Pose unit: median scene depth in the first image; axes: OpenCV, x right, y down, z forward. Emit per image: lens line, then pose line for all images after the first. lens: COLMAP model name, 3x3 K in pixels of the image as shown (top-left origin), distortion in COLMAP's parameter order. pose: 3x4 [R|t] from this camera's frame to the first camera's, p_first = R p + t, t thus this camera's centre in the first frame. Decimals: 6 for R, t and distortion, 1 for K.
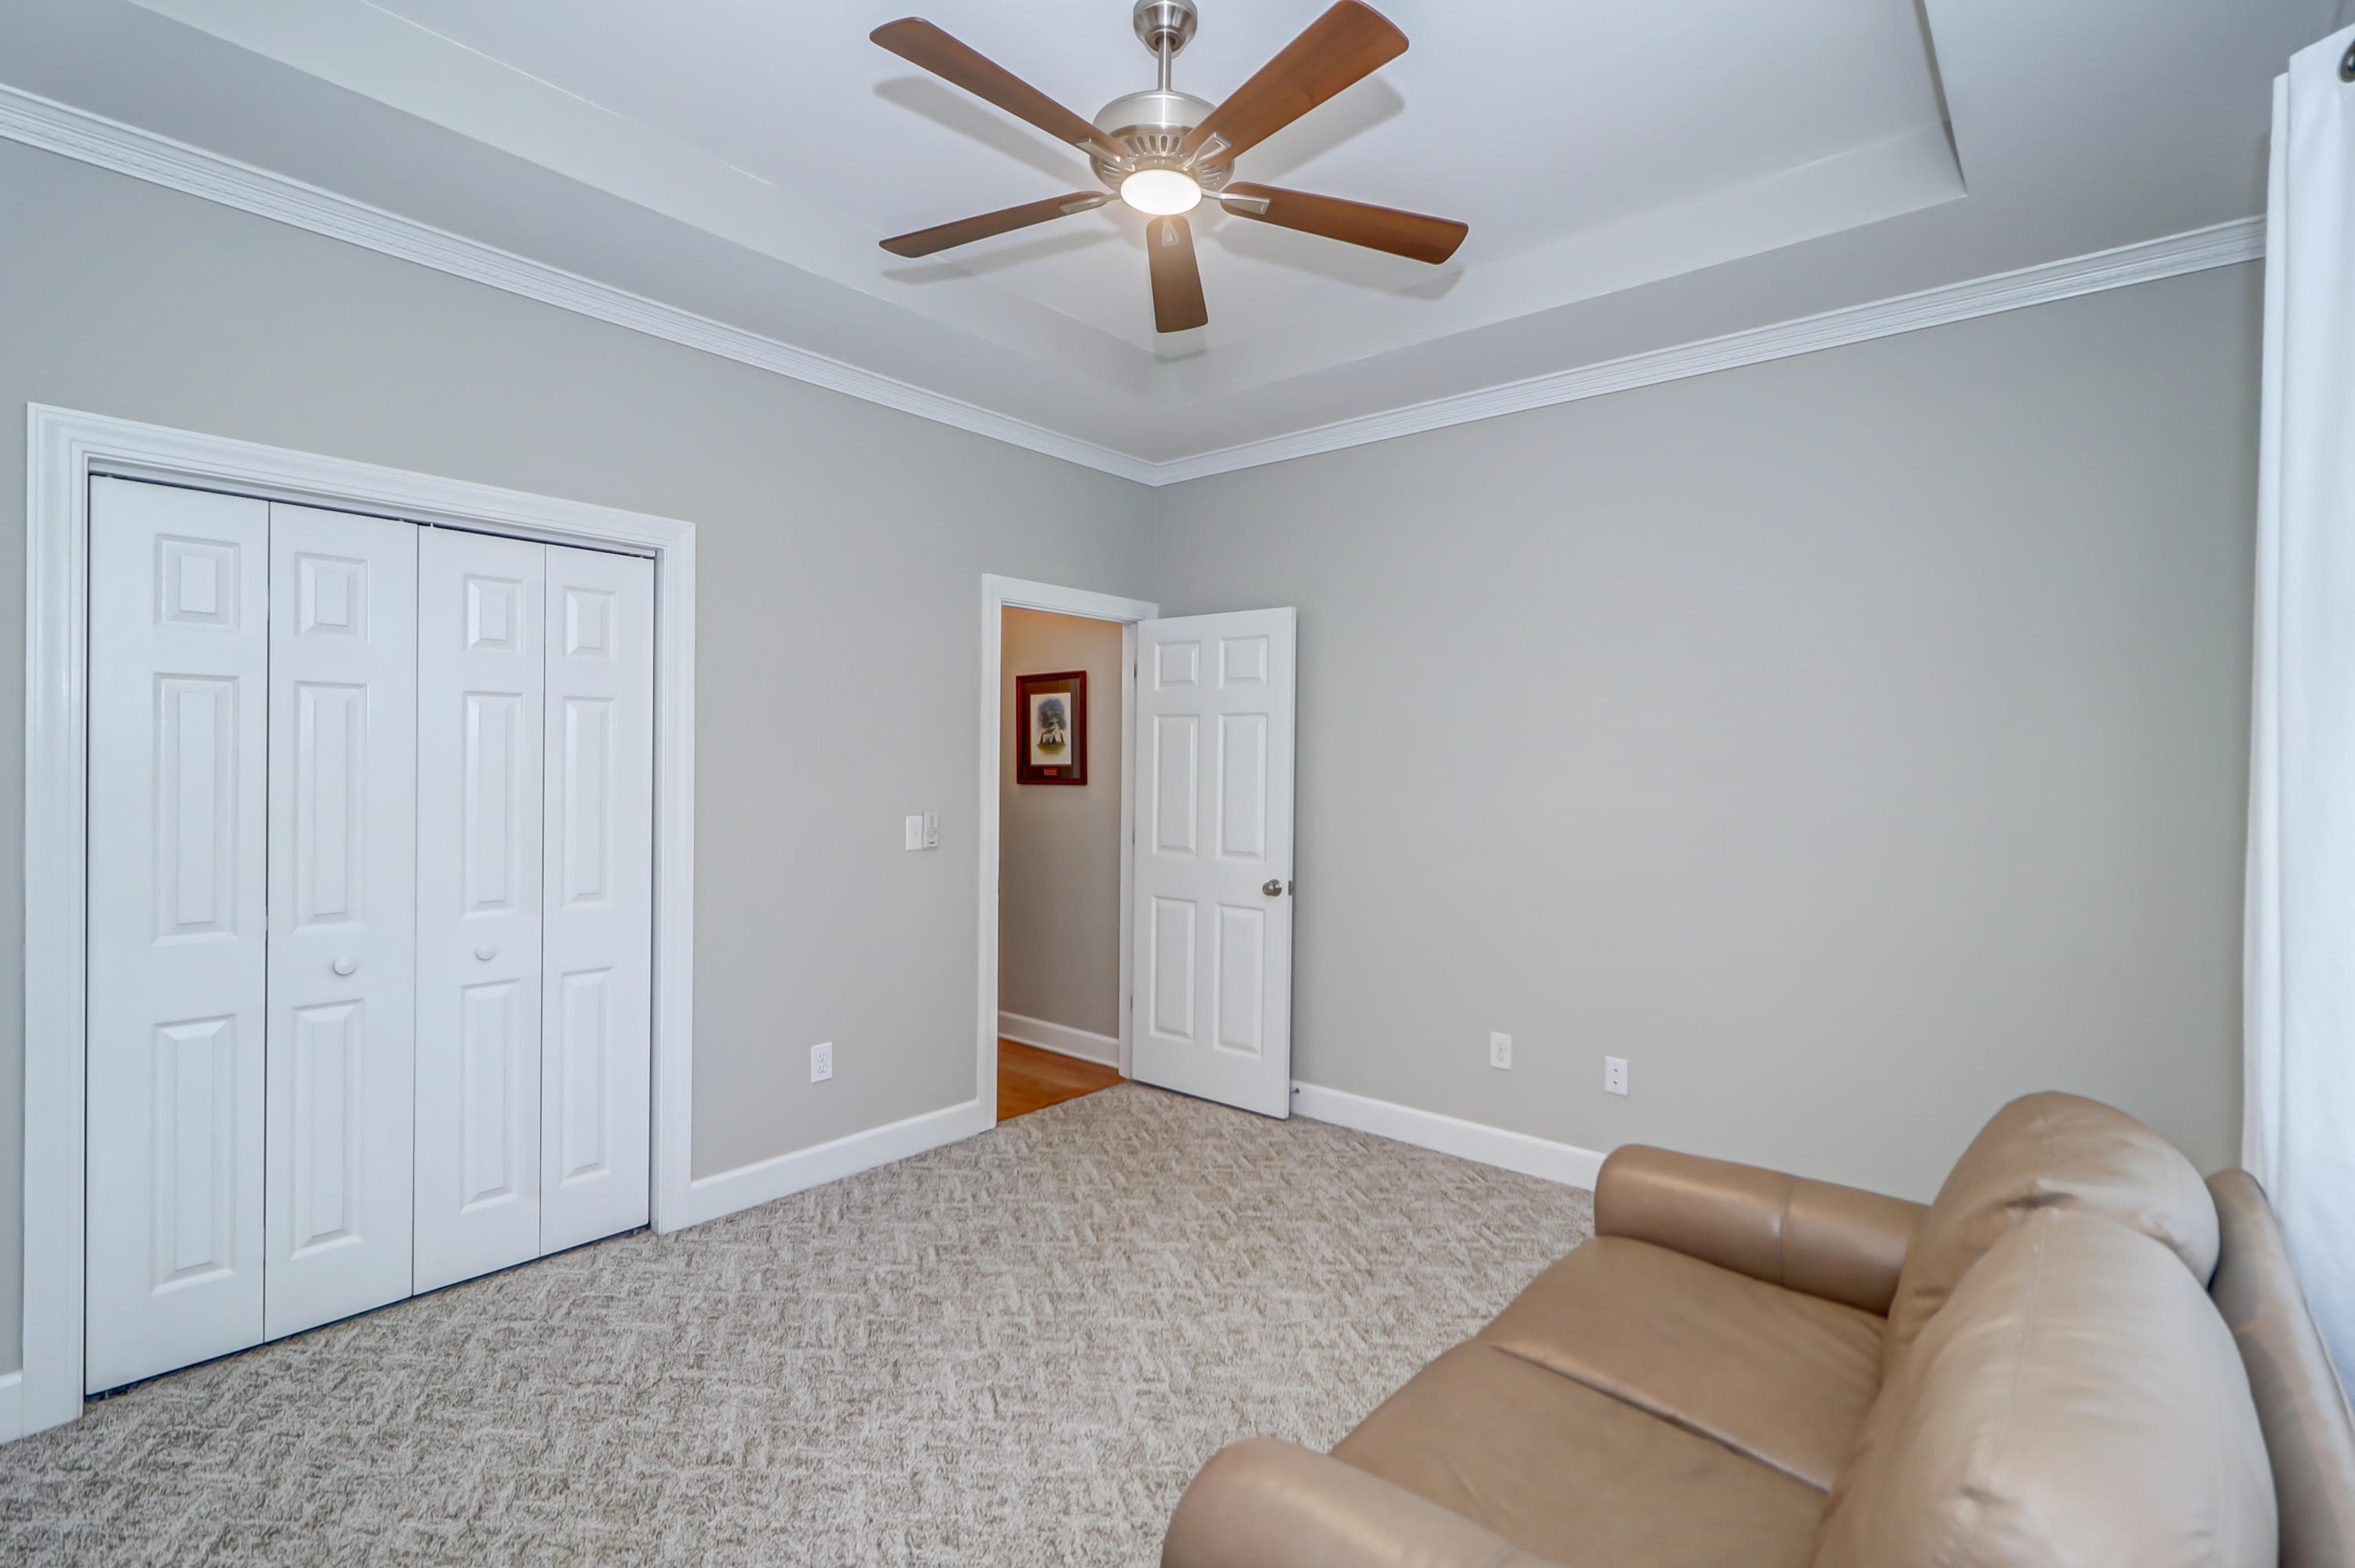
lens RADIAL K [[1077.3, 0, 1186.1], [0, 1077.3, 779.3], [0, 0, 1]] dist [0.002313, 0.000315]
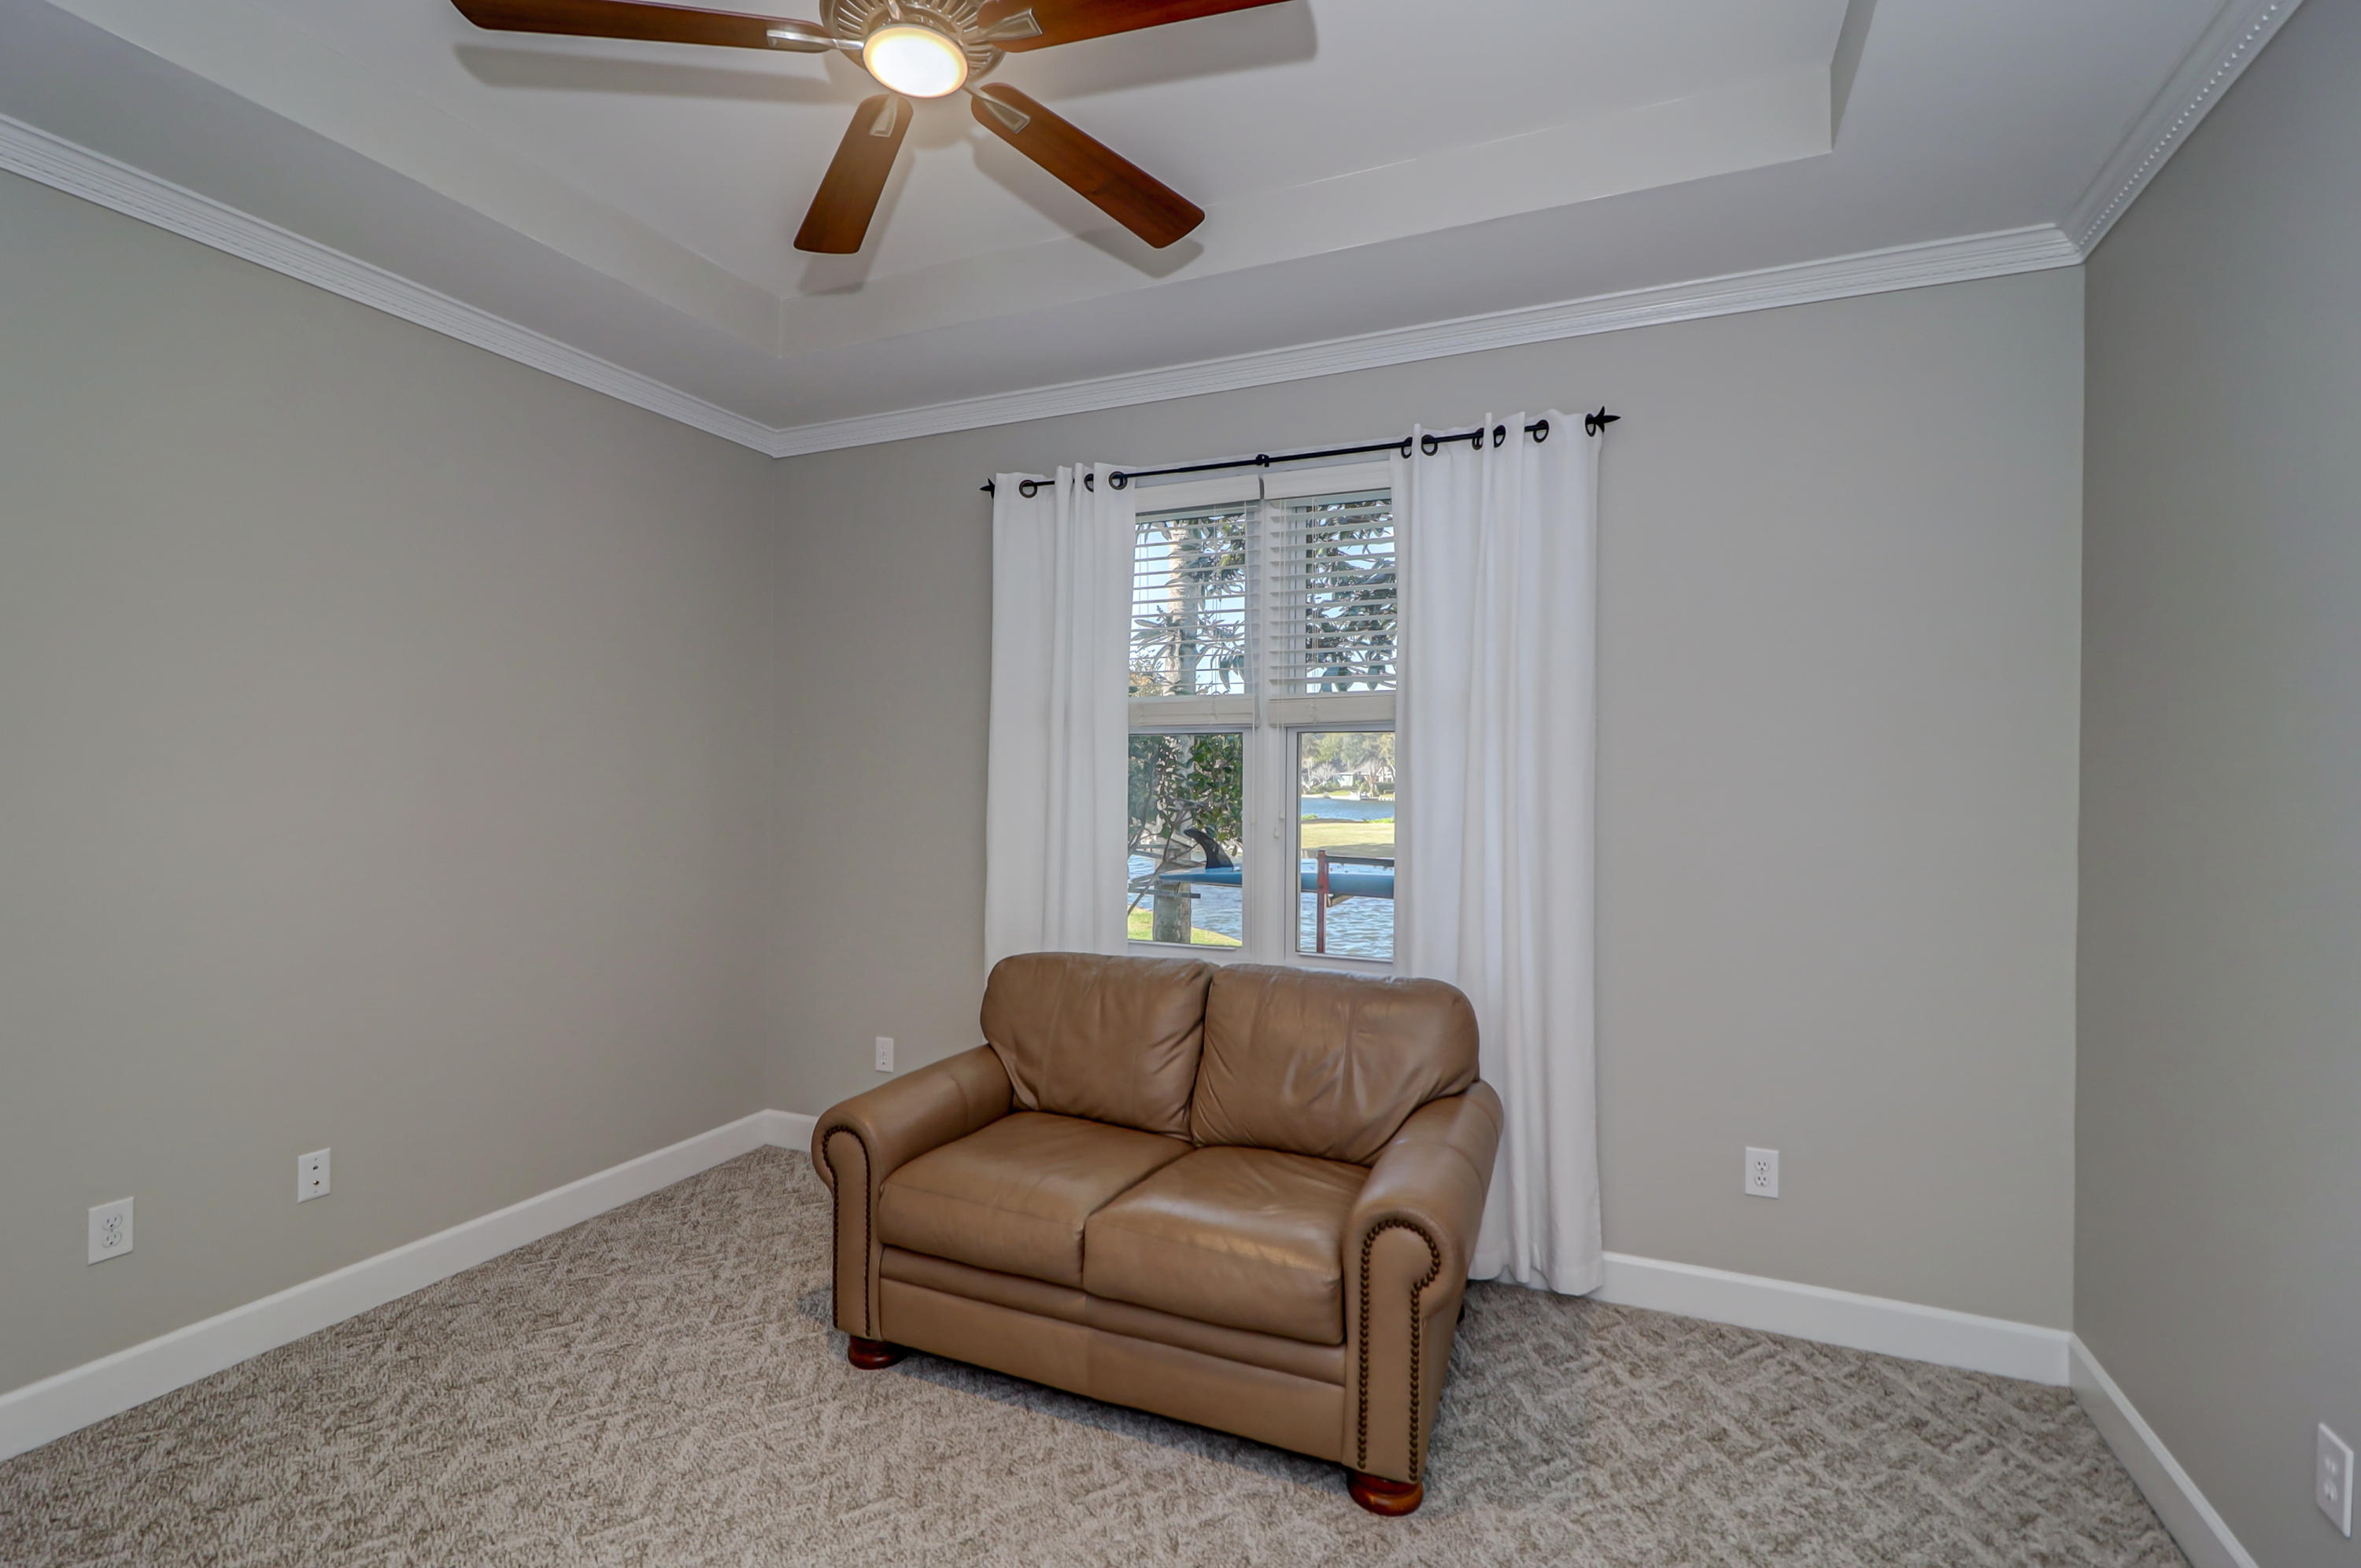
lens RADIAL K [[1080.0, 0, 1189.1], [0, 1080.0, 779.3], [0, 0, 1]] dist [0.002313, 0.000315]
pose [[-0.289332, -0.008296, 0.957193, -0.738599], [0.000346, 0.999961, 0.008771, -0.013126], [-0.957229, 0.002869, -0.289318, 0.915454]]
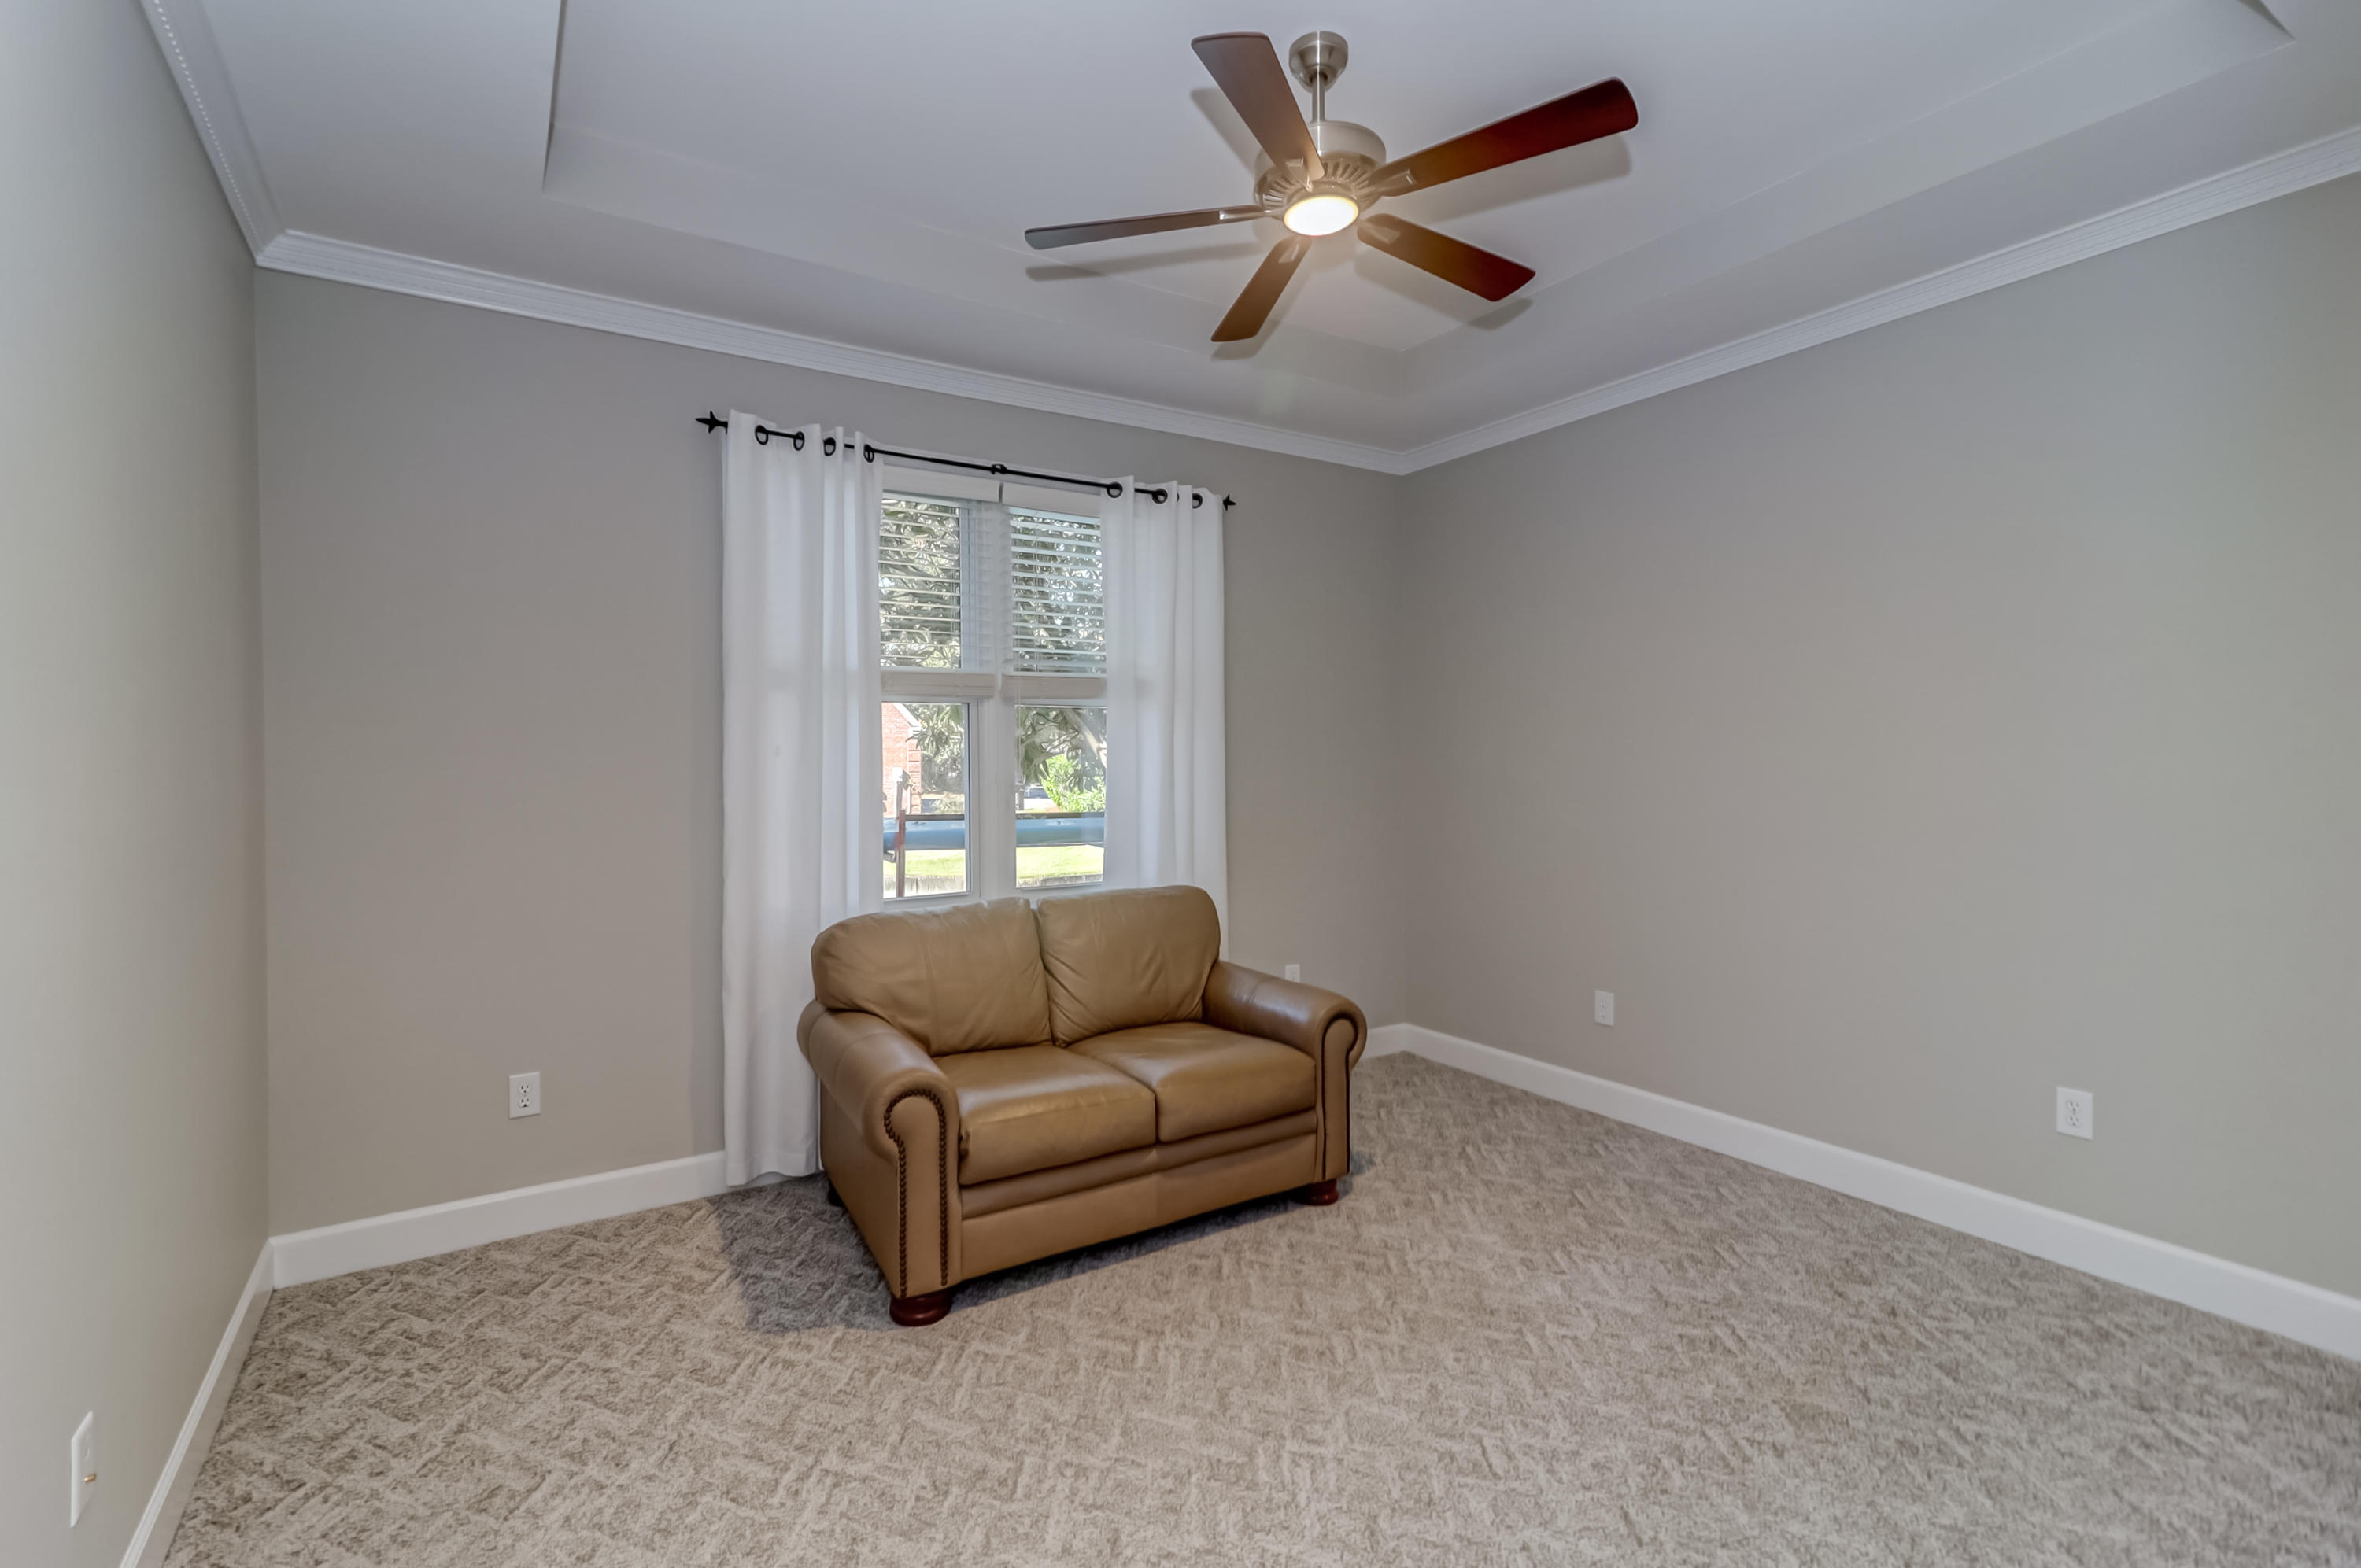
lens RADIAL K [[1073.5, 0, 1182.3], [0, 1073.5, 753.1], [0, 0, 1]] dist [0.024190, 0.000039]
pose [[-0.954100, -0.007802, 0.299386, -0.195543], [-0.002644, 0.999841, 0.017630, -0.014752], [-0.299476, 0.016030, -0.953969, 1.858824]]
